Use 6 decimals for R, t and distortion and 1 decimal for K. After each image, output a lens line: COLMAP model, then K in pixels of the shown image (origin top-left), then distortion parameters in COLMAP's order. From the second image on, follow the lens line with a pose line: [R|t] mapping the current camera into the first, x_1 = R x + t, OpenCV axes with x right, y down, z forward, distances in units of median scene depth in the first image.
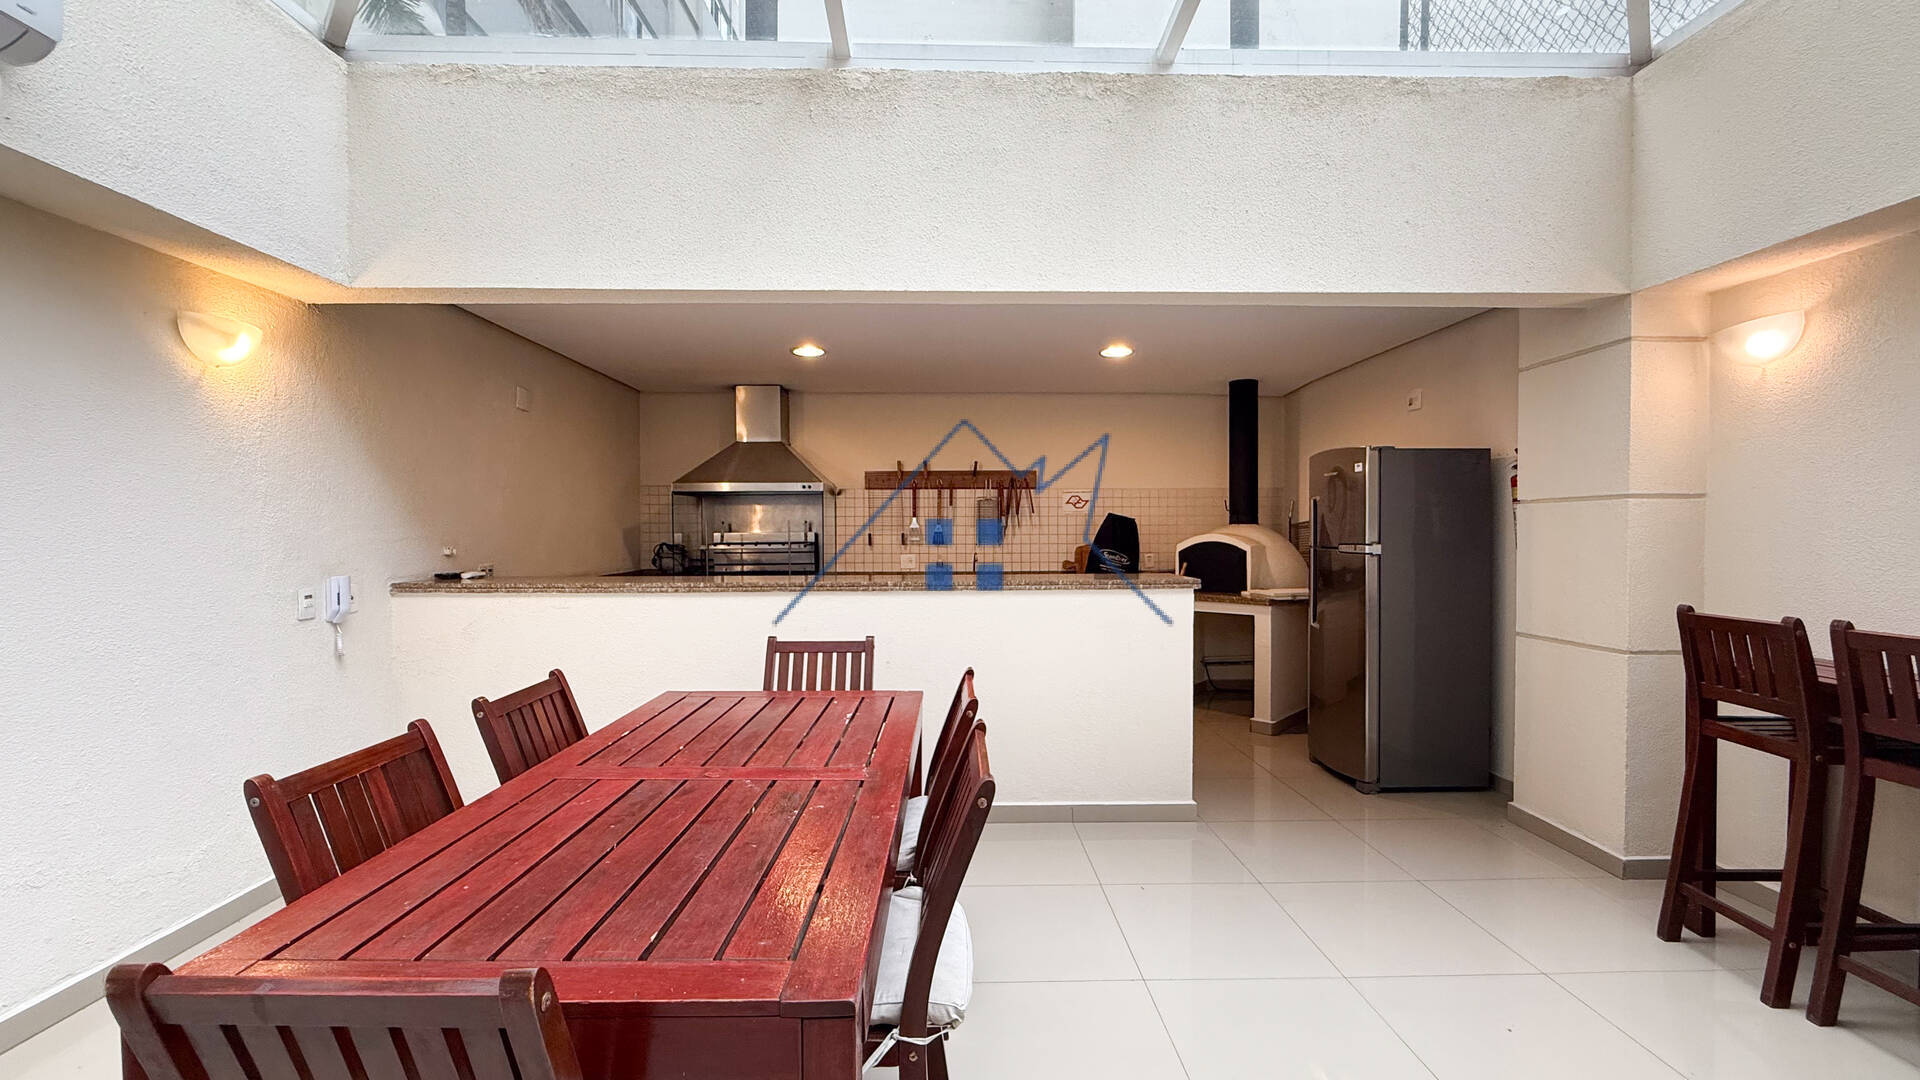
lens RADIAL K [[761.9, 0, 935.1], [0, 761.9, 545.5], [0, 0, 1]] dist [0.000163, -0.000131]
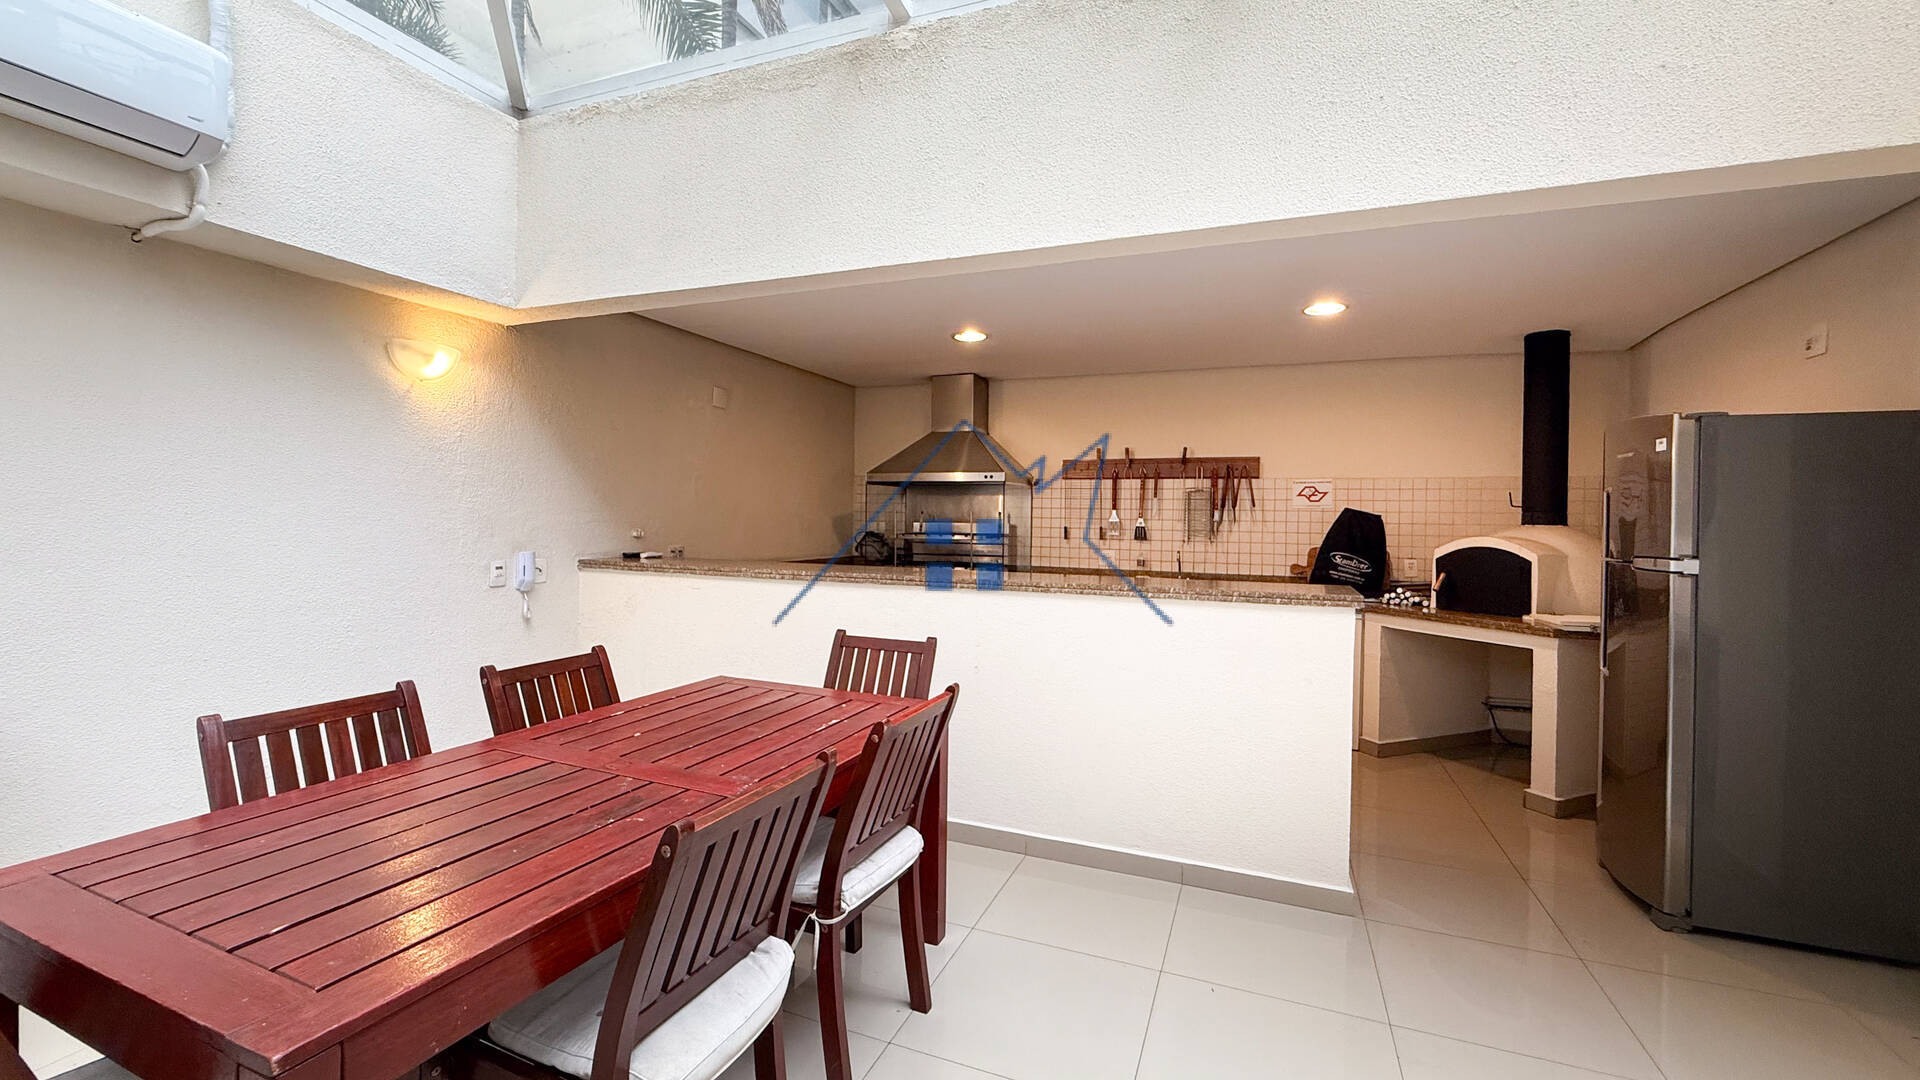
lens RADIAL K [[761.9, 0, 942.1], [0, 761.9, 525.2], [0, 0, 1]] dist [0.000163, -0.000131]
pose [[0.920327, 0.021863, -0.390538, 0.178140], [-0.028026, 0.999556, -0.010089, -0.004576], [0.390144, 0.020230, 0.920531, 0.096267]]
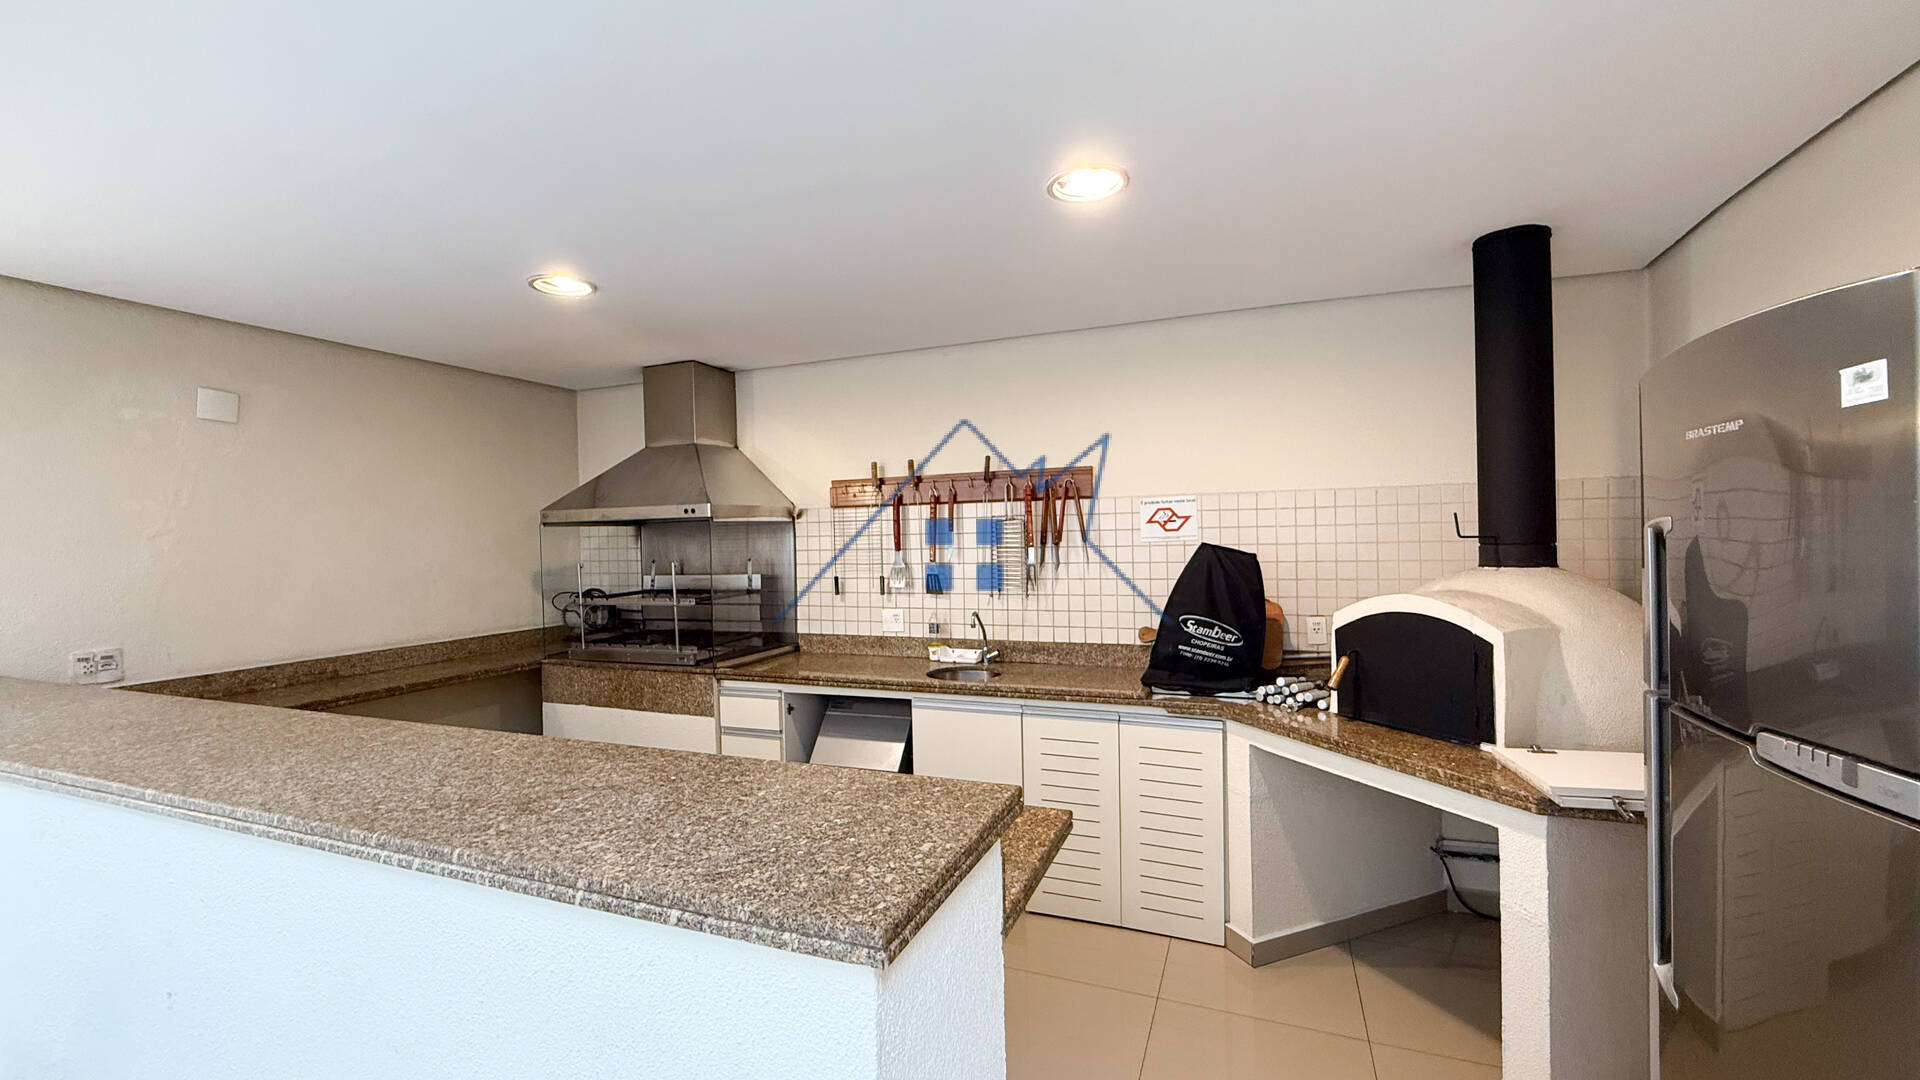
lens RADIAL K [[761.9, 0, 940.2], [0, 761.9, 548.3], [0, 0, 1]] dist [0.000163, -0.000131]
pose [[0.922933, -0.010720, -0.384811, 0.312071], [0.009907, 0.999943, -0.004094, -0.045808], [0.384833, -0.000034, 0.922986, 0.551387]]
